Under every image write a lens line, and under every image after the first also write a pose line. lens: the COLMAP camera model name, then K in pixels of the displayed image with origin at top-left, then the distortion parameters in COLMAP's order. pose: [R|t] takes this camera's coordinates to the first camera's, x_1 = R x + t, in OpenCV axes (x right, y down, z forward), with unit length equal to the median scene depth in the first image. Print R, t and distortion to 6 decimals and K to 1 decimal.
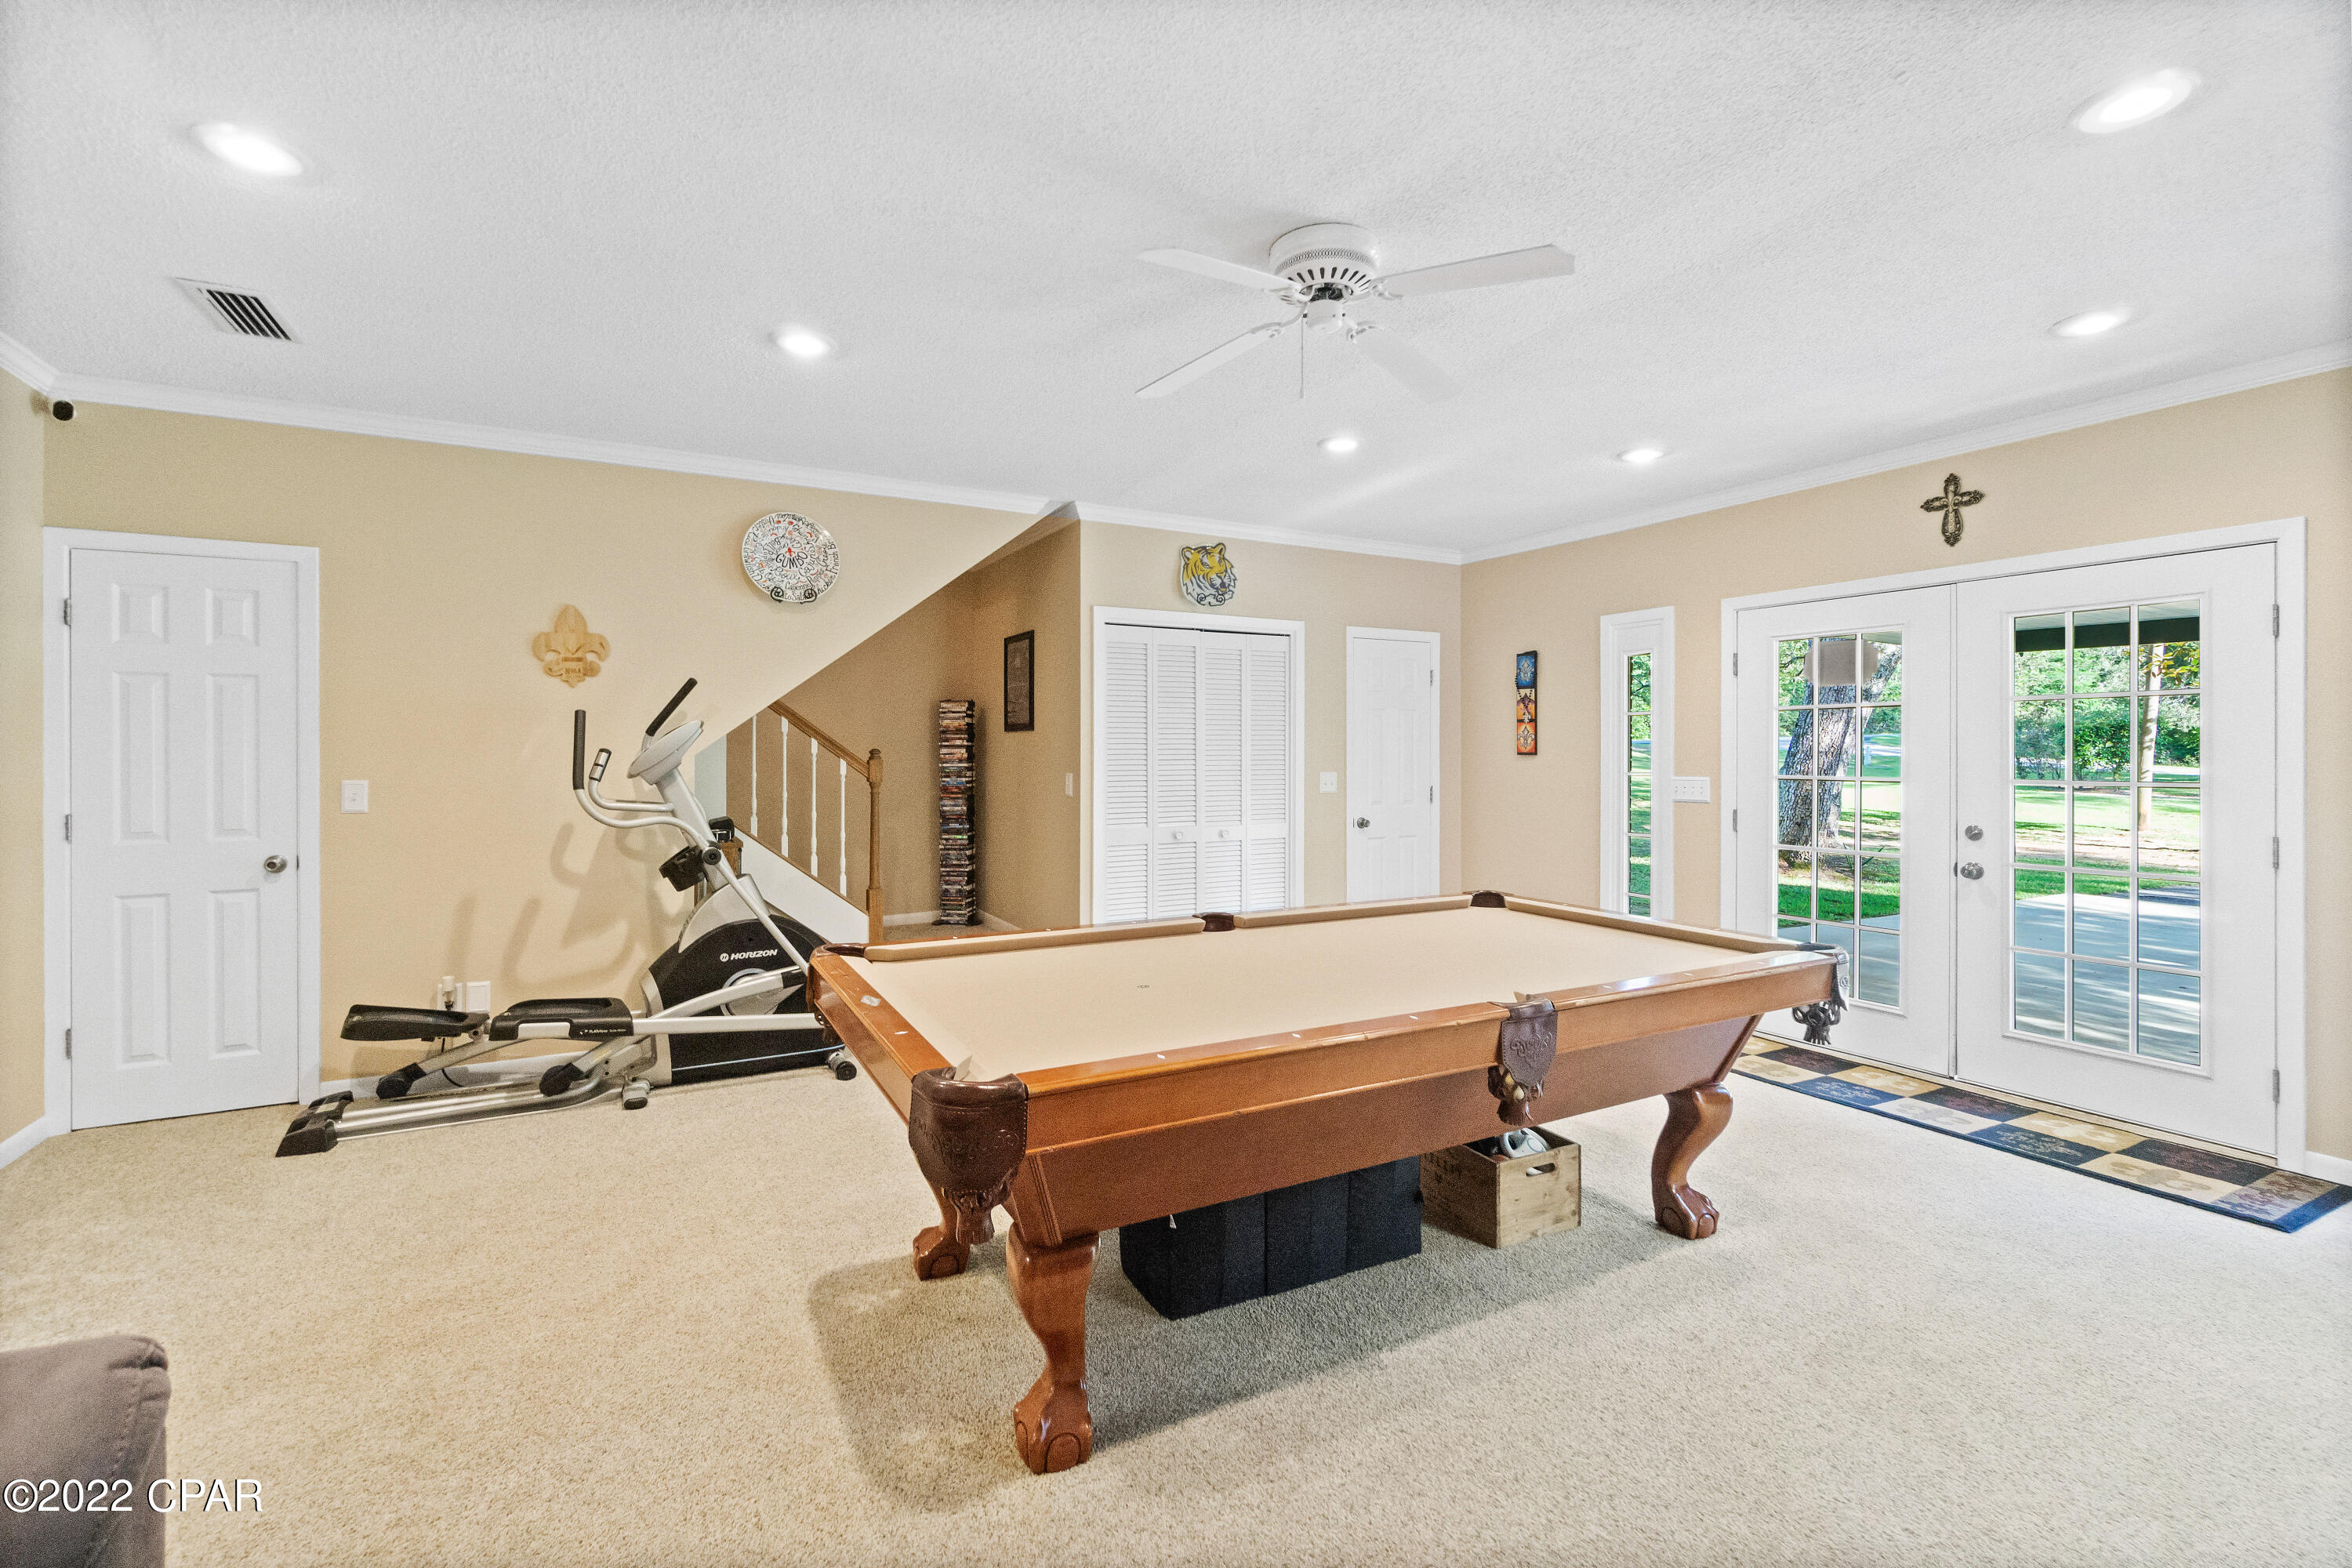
lens RADIAL K [[1028.8, 0, 1168.7], [0, 1028.8, 751.3], [0, 0, 1]] dist [-0.001446, 0.000441]
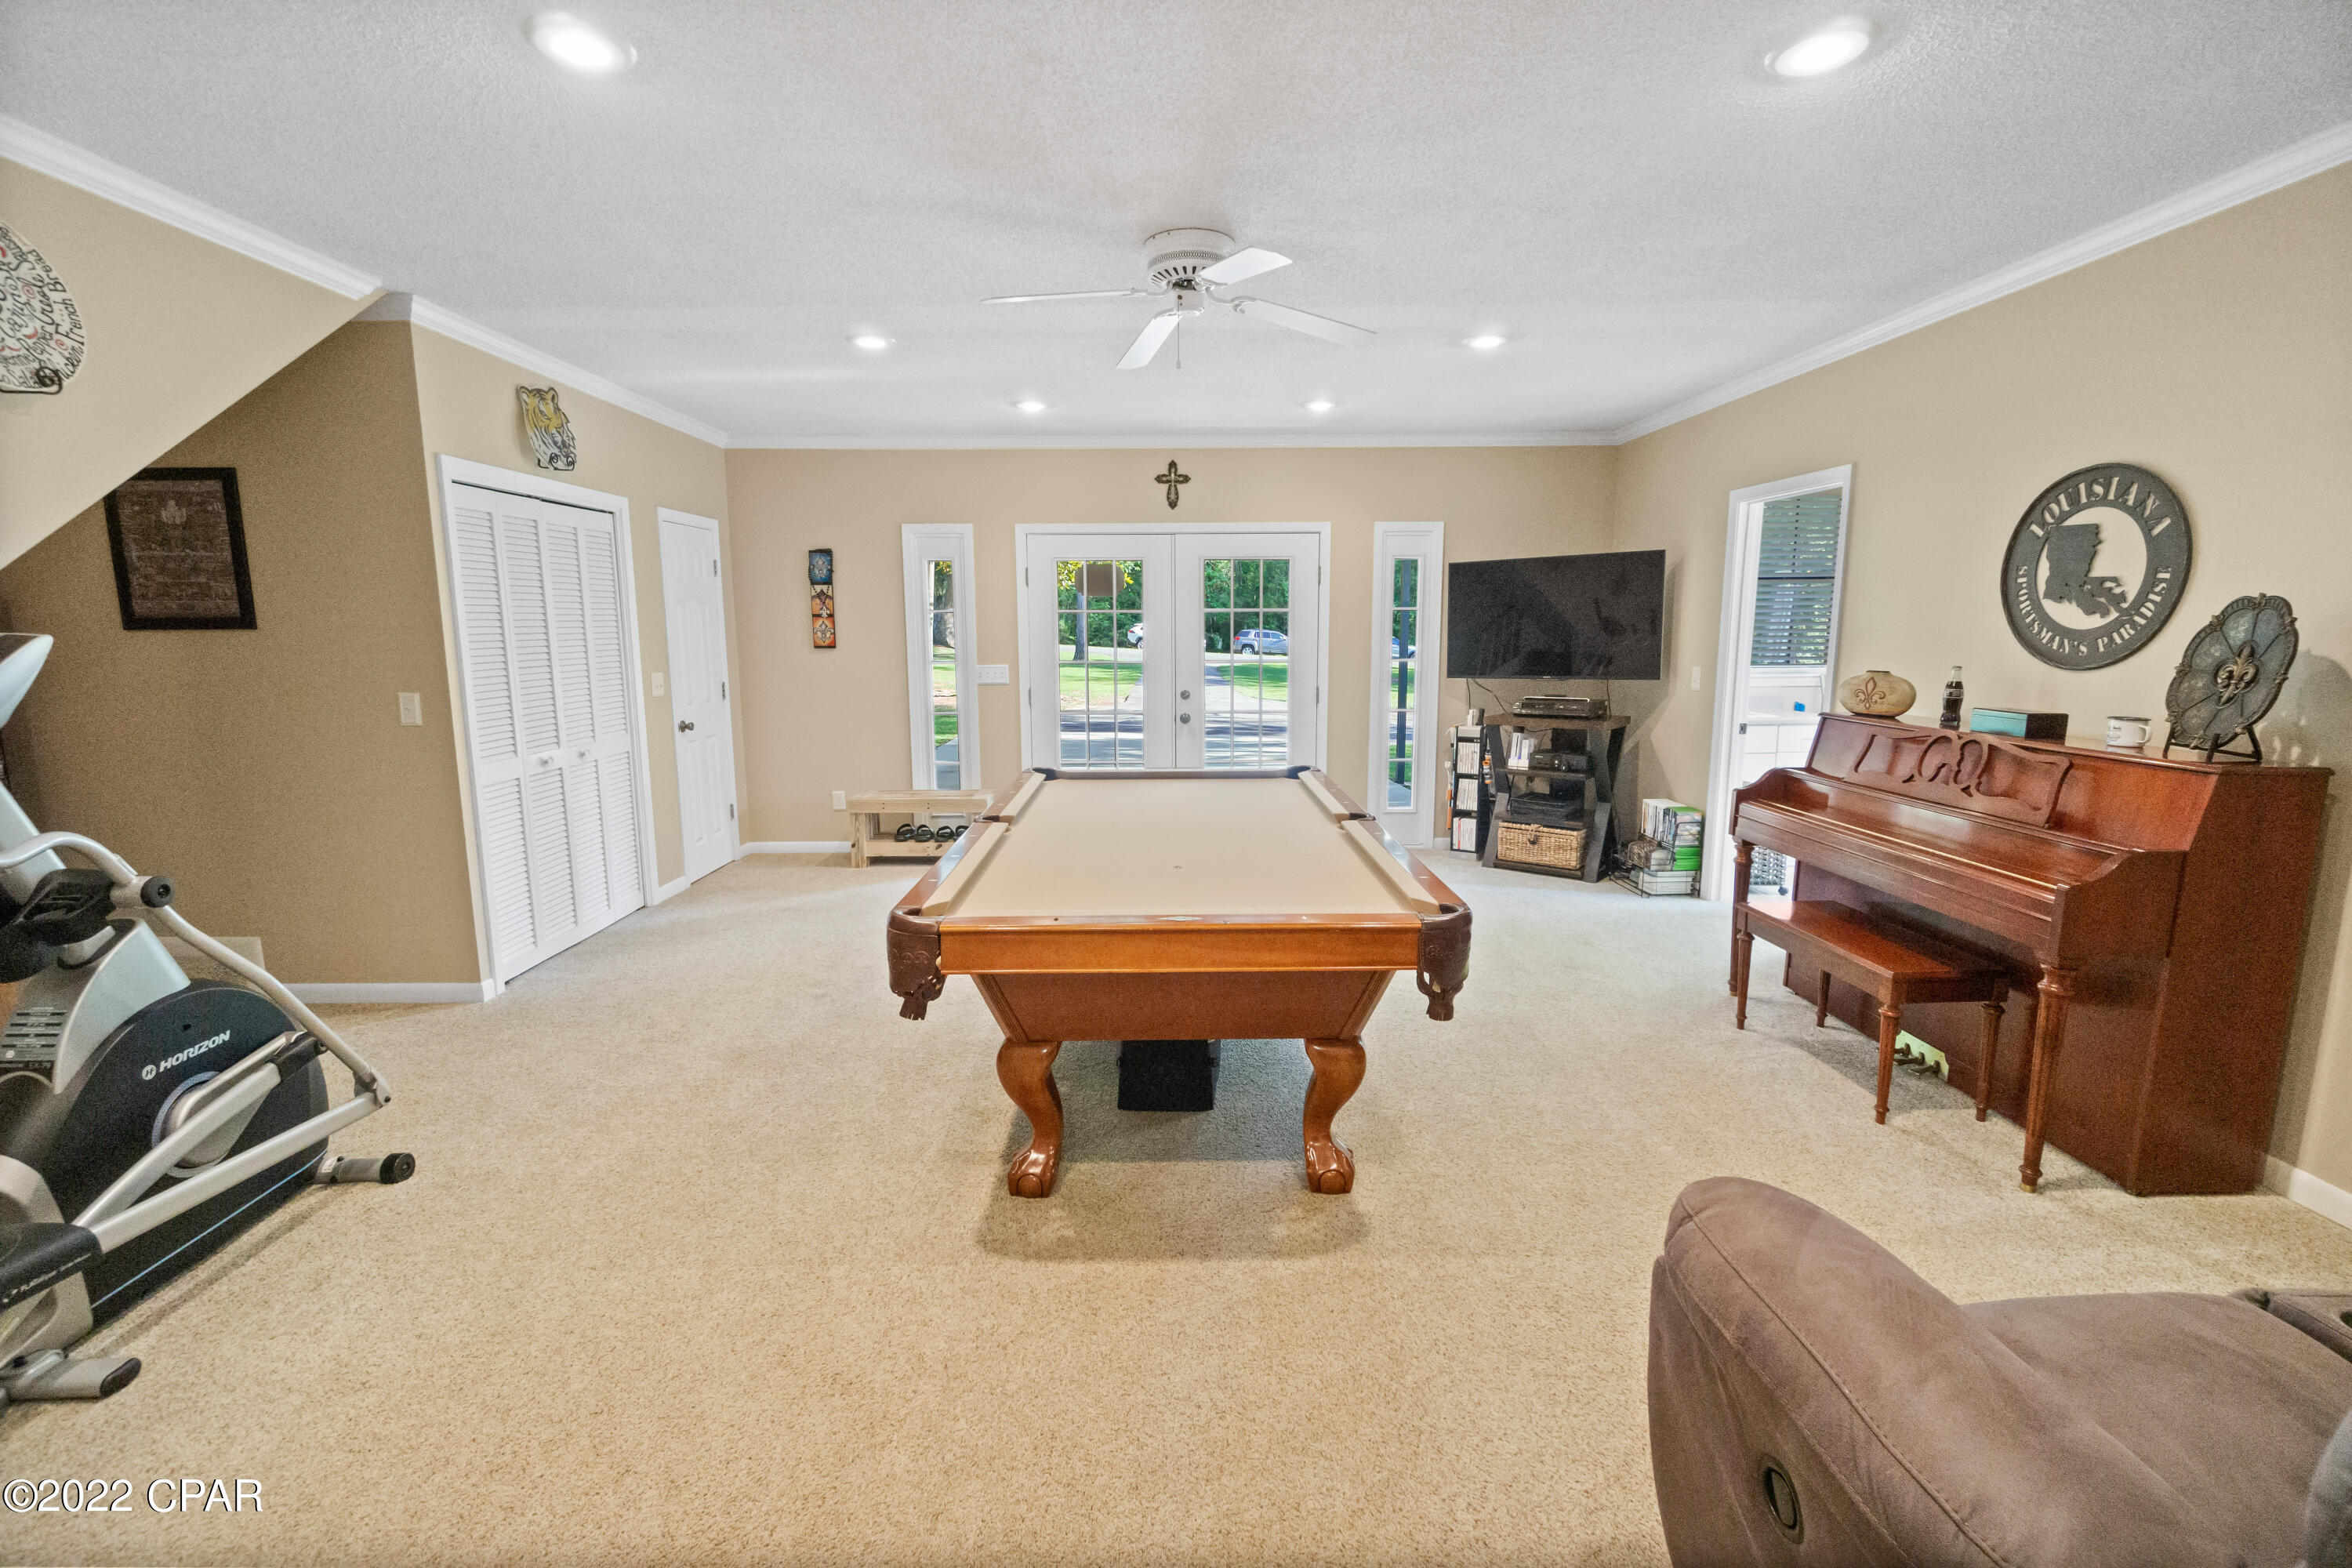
lens RADIAL K [[1028.8, 0, 1177.2], [0, 1028.8, 783.3], [0, 0, 1]] dist [-0.001446, 0.000441]
pose [[0.449161, -0.141096, 0.882240, -0.482779], [0.002836, 0.987672, 0.156514, -0.026124], [-0.893447, -0.067798, 0.444023, 0.209284]]
